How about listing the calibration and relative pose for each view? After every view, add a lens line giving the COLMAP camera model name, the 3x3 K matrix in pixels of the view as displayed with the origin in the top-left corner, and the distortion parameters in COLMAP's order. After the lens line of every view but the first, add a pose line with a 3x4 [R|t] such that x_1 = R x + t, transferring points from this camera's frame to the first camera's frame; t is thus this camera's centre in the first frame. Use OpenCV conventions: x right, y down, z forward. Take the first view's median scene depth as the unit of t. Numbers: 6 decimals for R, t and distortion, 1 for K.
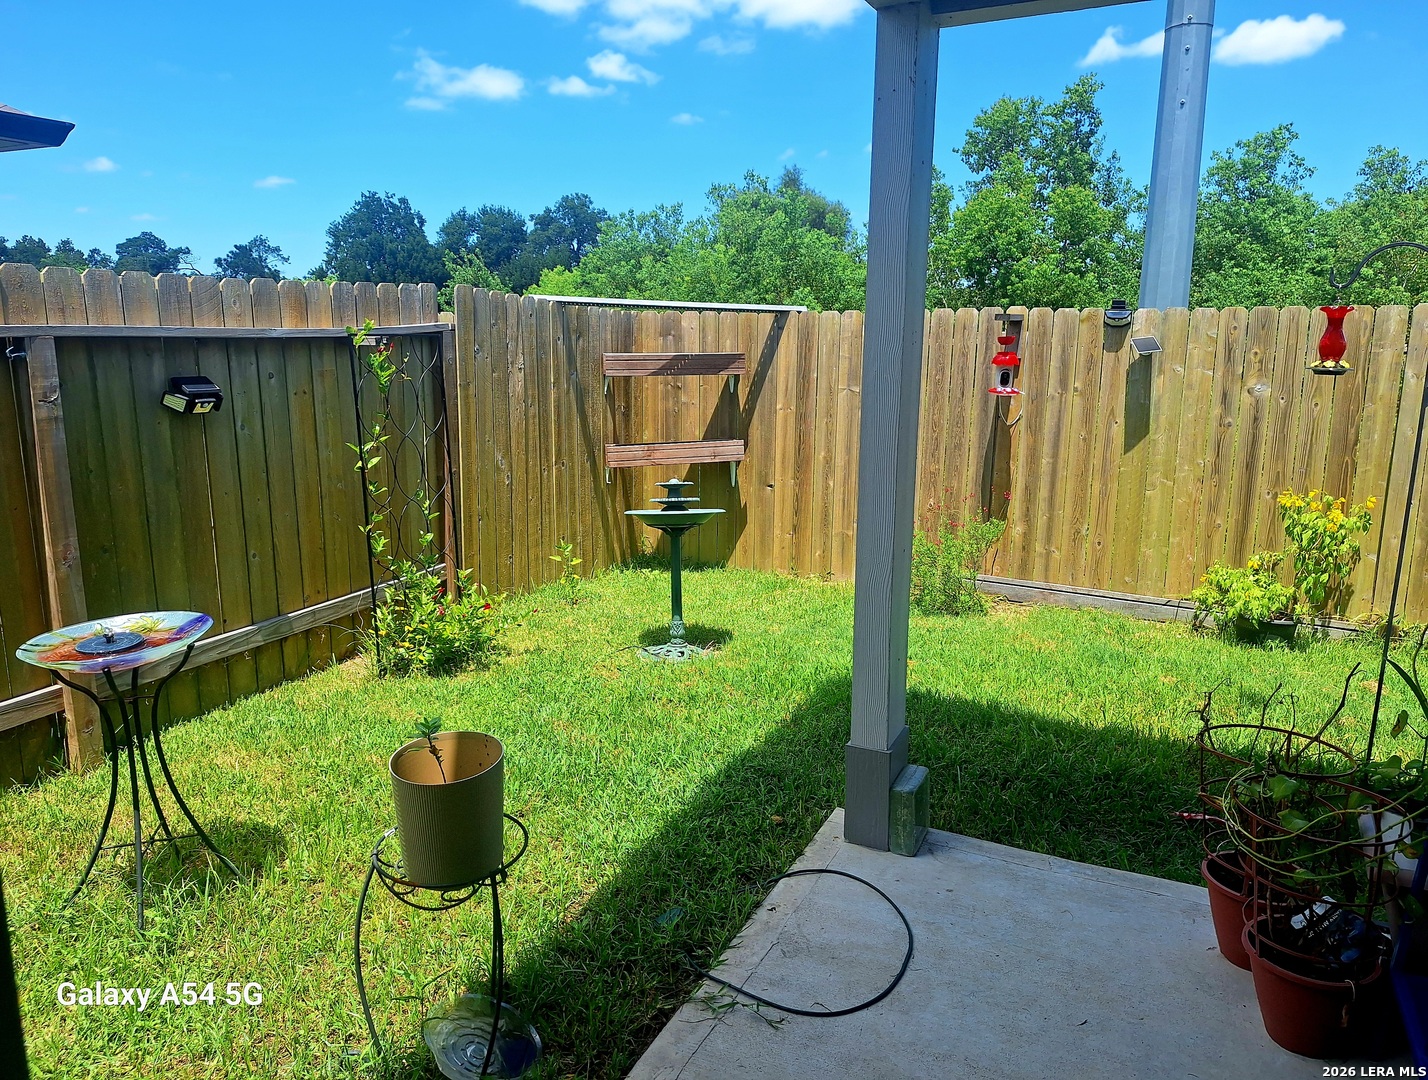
lens RADIAL K [[991.7, 0, 683.0], [0, 991.7, 536.7], [0, 0, 1]] dist [0.107908, -0.174399]
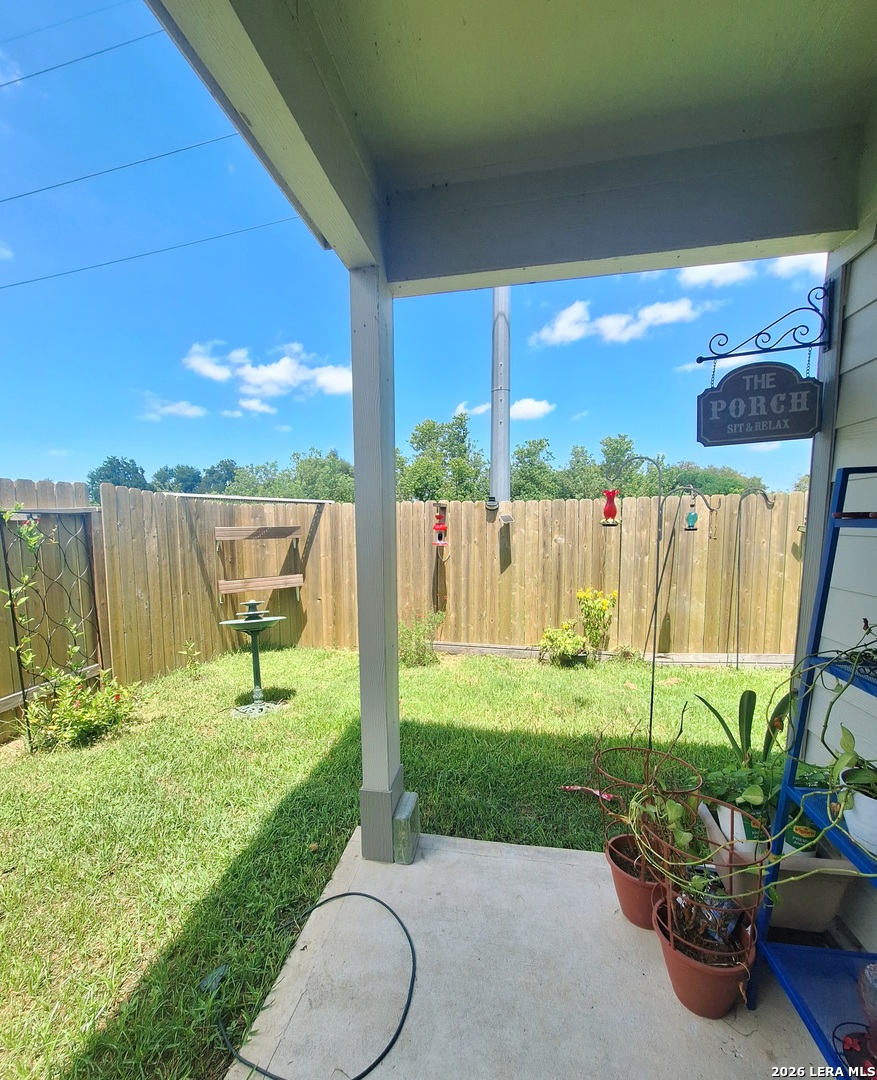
lens RADIAL K [[455.4, 0, 438.8], [0, 455.4, 565.8], [0, 0, 1]] dist [-0.002287, -0.000256]
pose [[0.949152, -0.034957, 0.312873, 0.046532], [0.070369, 0.992229, -0.102618, -0.015132], [-0.306854, 0.119416, 0.944235, 0.192176]]
